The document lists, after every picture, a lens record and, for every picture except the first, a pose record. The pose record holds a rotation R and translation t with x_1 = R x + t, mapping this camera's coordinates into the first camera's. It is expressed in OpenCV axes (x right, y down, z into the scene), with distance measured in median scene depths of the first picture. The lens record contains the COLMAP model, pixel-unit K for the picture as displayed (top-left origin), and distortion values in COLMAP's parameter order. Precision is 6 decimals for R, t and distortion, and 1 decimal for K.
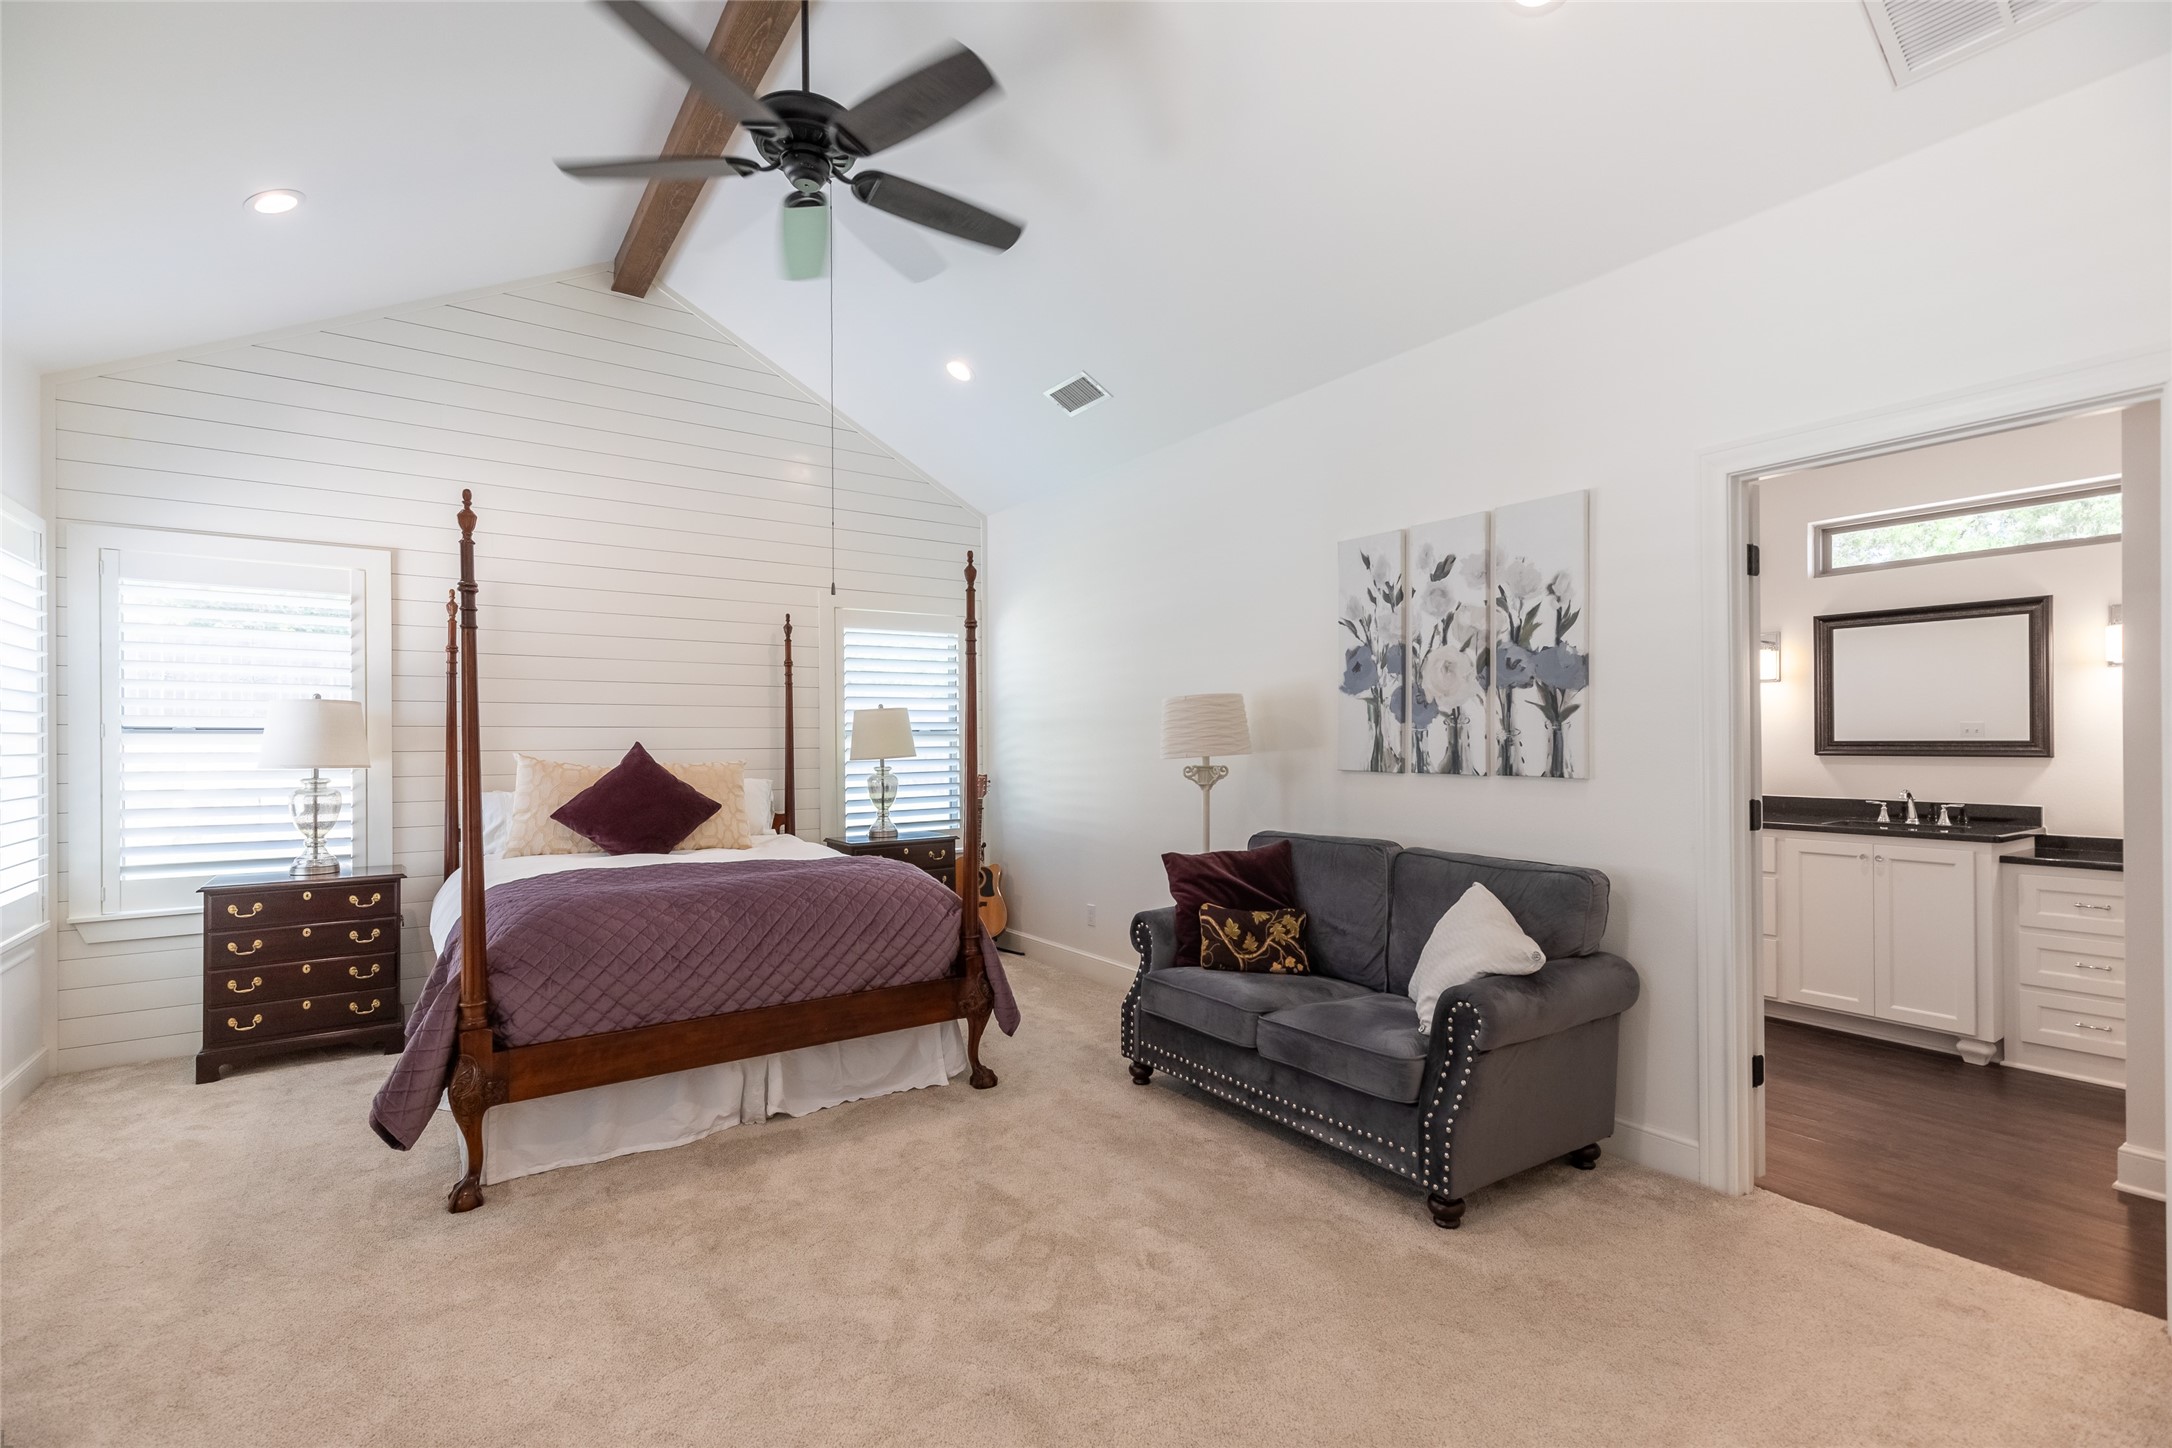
lens RADIAL K [[983.6, 0, 1083.1], [0, 983.6, 729.3], [0, 0, 1]] dist [0.010007, -0.002694]
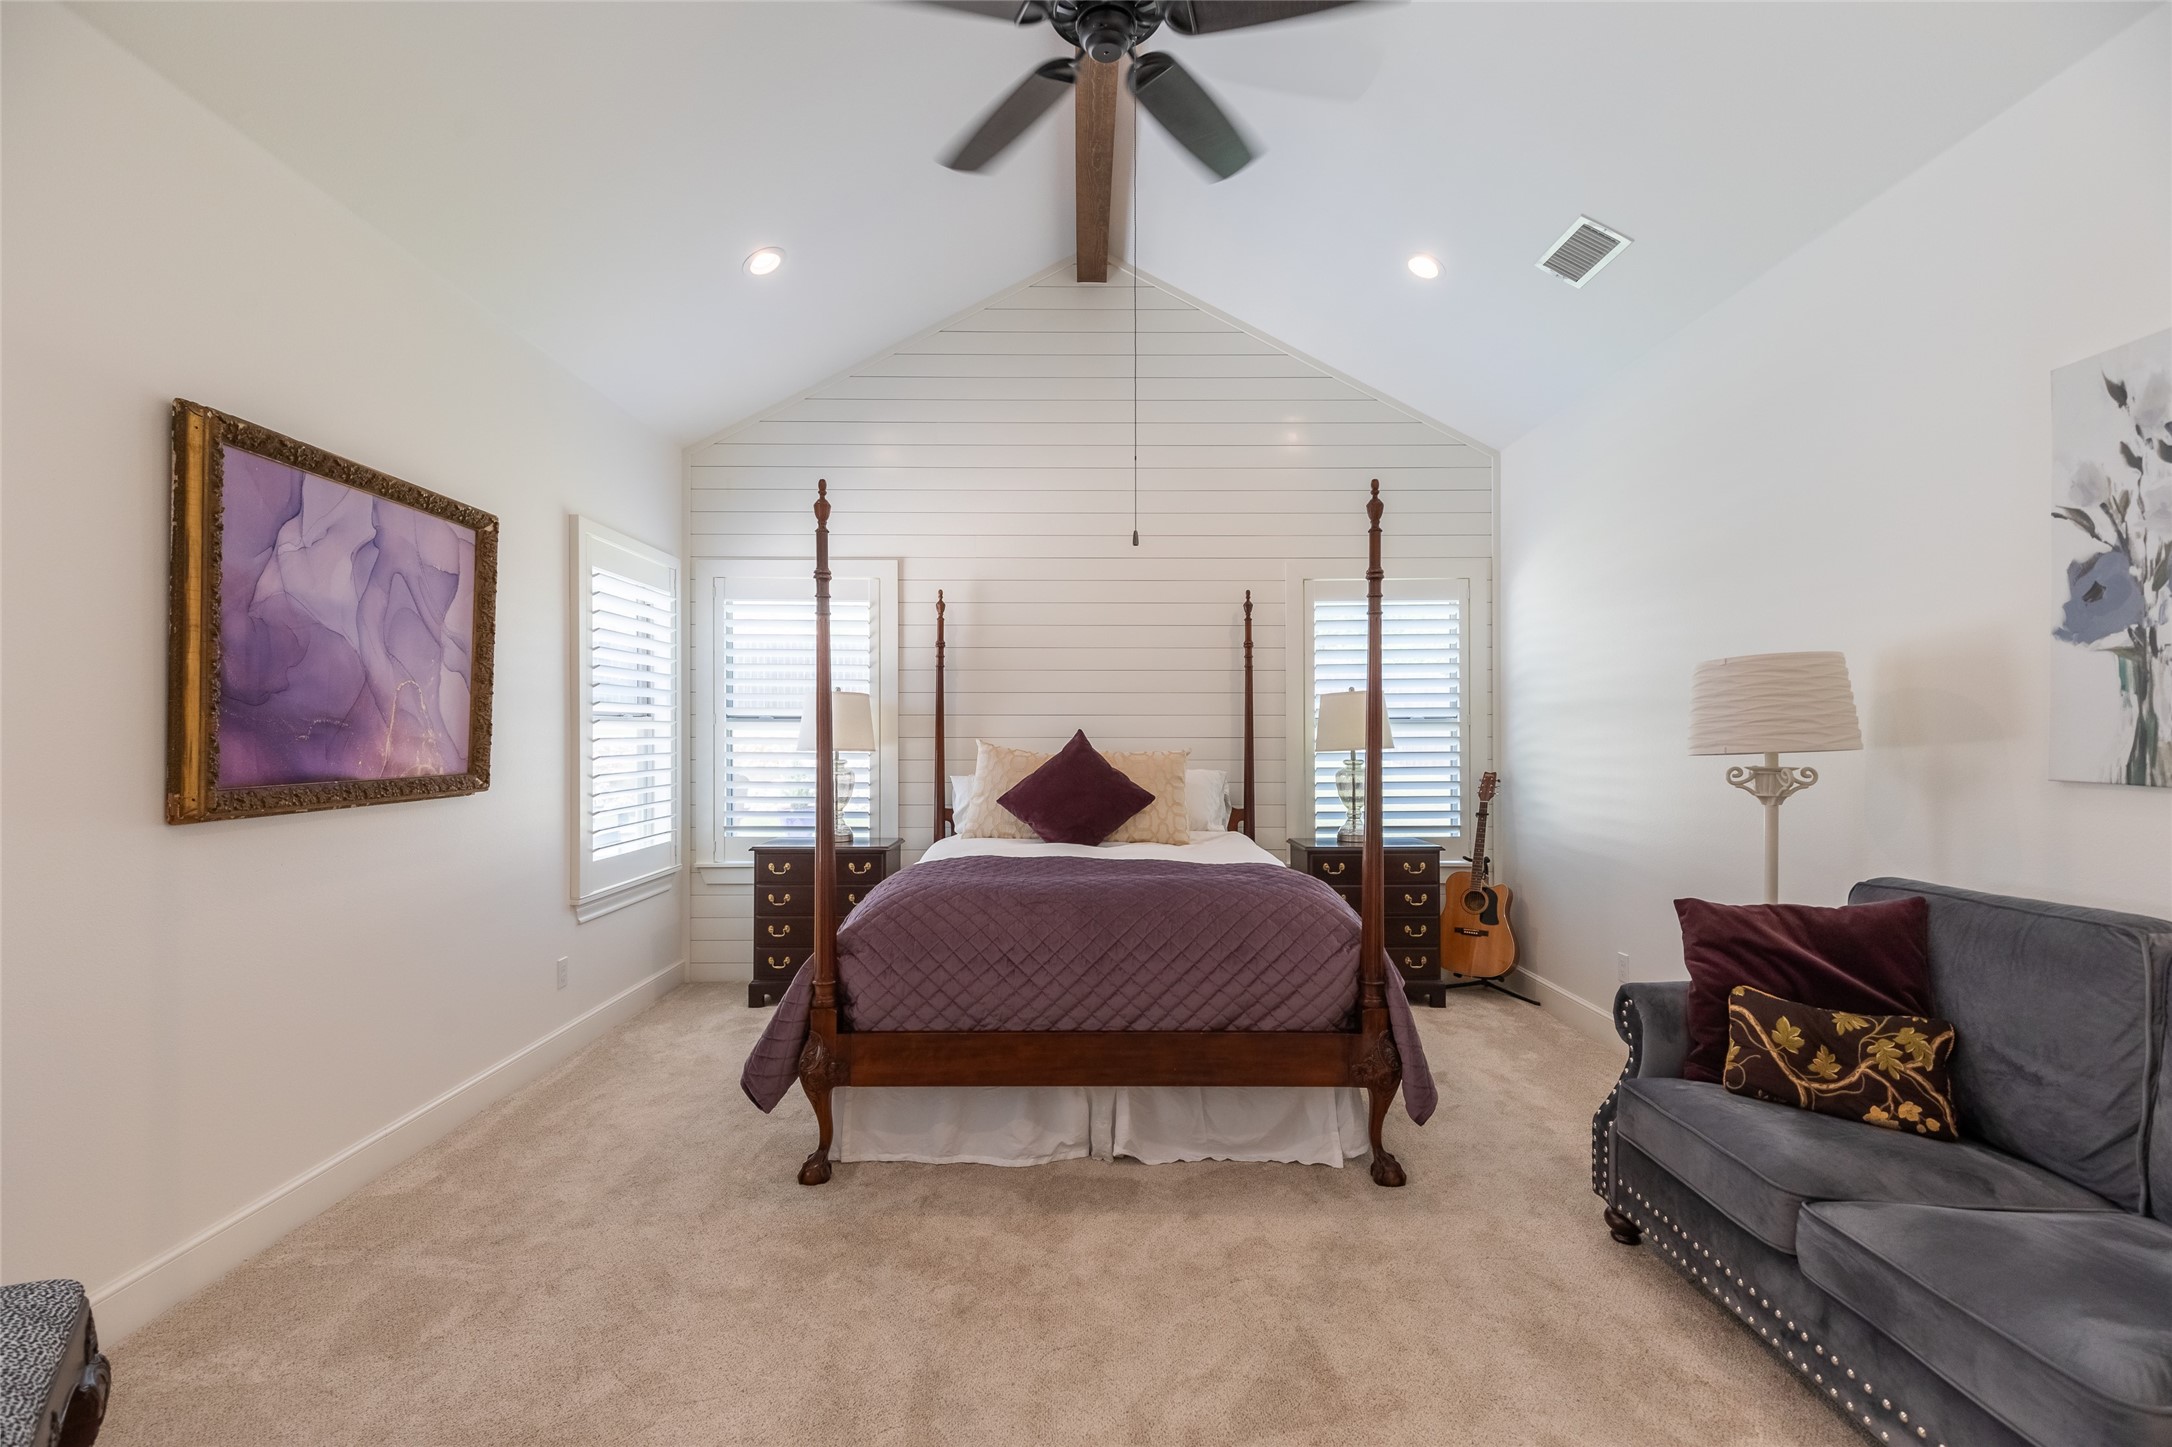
lens RADIAL K [[983.6, 0, 1079.3], [0, 983.6, 727.2], [0, 0, 1]] dist [0.010007, -0.002694]
pose [[0.820579, 0.000226, -0.571533, 0.135544], [0.002465, 0.999989, 0.003934, 0.008411], [0.571527, -0.004637, 0.820570, 0.237464]]
